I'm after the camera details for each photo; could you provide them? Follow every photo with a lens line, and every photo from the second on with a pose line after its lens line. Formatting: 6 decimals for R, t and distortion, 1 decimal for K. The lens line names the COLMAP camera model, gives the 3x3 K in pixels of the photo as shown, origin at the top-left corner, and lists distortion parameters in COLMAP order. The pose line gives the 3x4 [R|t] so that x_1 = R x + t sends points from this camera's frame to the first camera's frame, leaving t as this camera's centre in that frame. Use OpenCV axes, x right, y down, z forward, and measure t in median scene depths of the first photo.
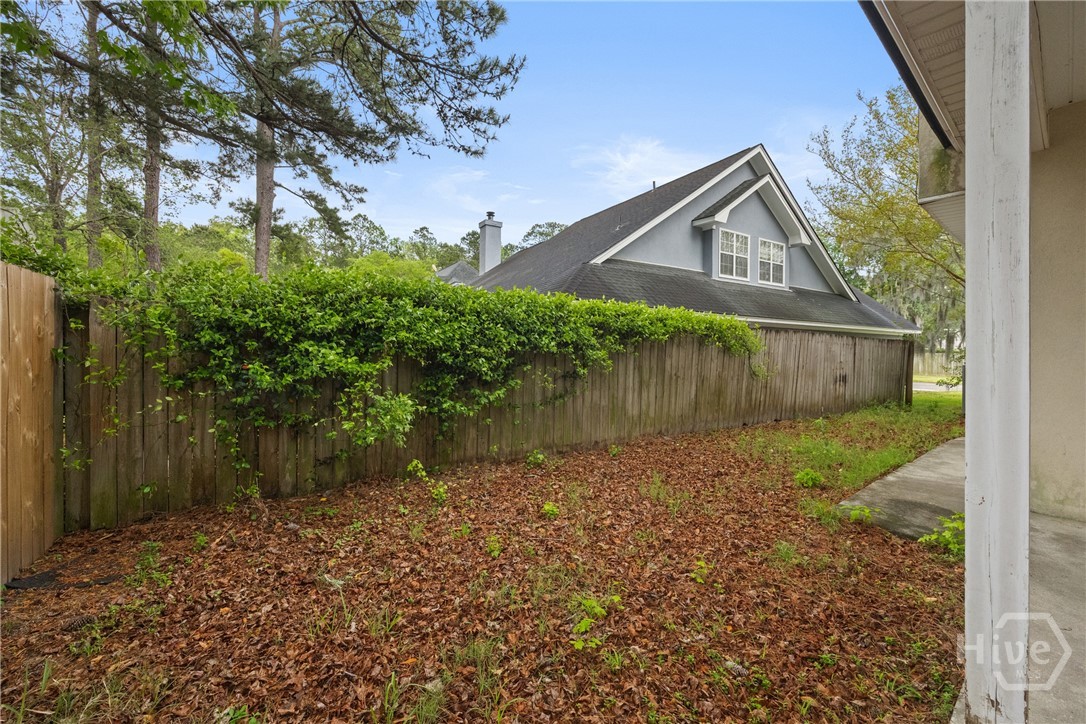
lens RADIAL K [[426.6, 0, 547.4], [0, 426.6, 352.4], [0, 0, 1]] dist [0.002436, 0.000707]
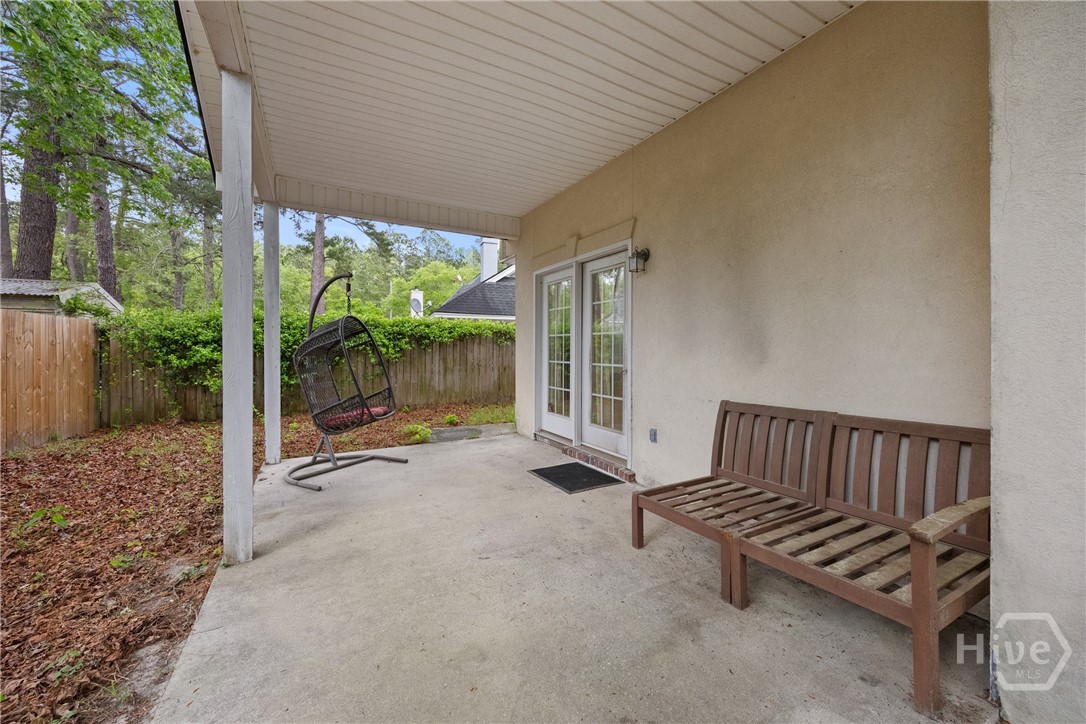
lens RADIAL K [[426.6, 0, 558.6], [0, 426.6, 348.0], [0, 0, 1]] dist [0.002436, 0.000707]
pose [[0.984819, -0.007192, -0.173438, 1.483878], [0.006286, 0.999964, -0.005769, 0.012010], [0.173473, 0.004591, 0.984828, -0.740752]]
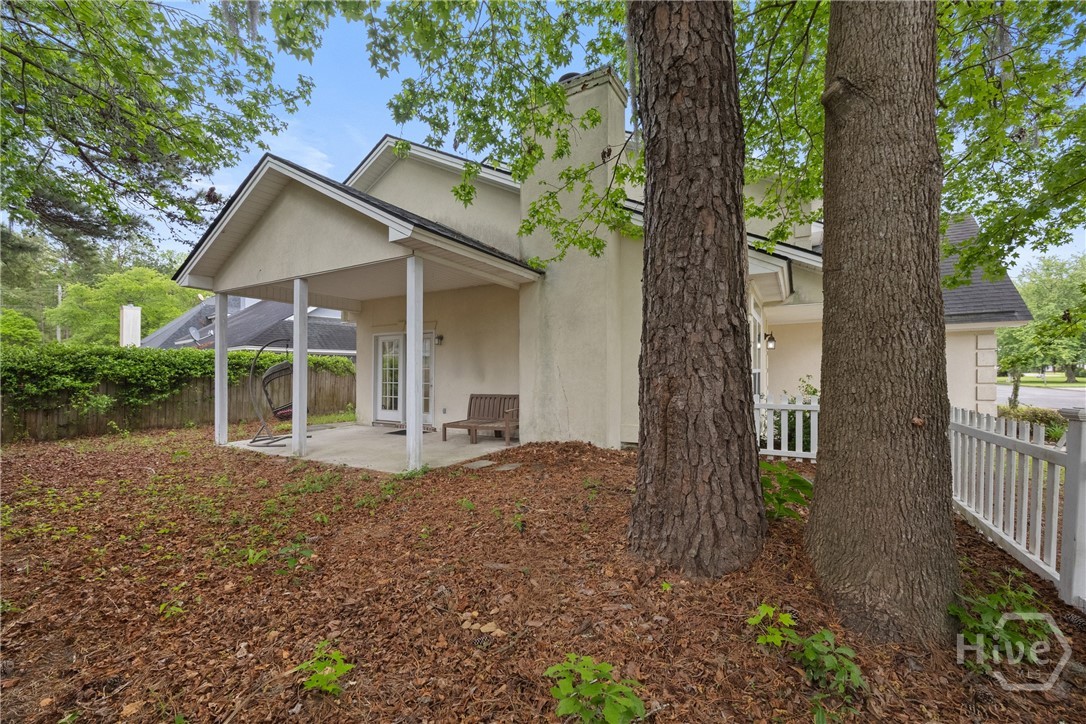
lens RADIAL K [[426.6, 0, 546.0], [0, 426.6, 361.0], [0, 0, 1]] dist [0.002436, 0.000707]
pose [[0.933879, -0.003604, 0.357570, 1.184906], [0.012525, 0.999665, -0.022636, -0.014210], [-0.357369, 0.025618, 0.933612, -2.290099]]
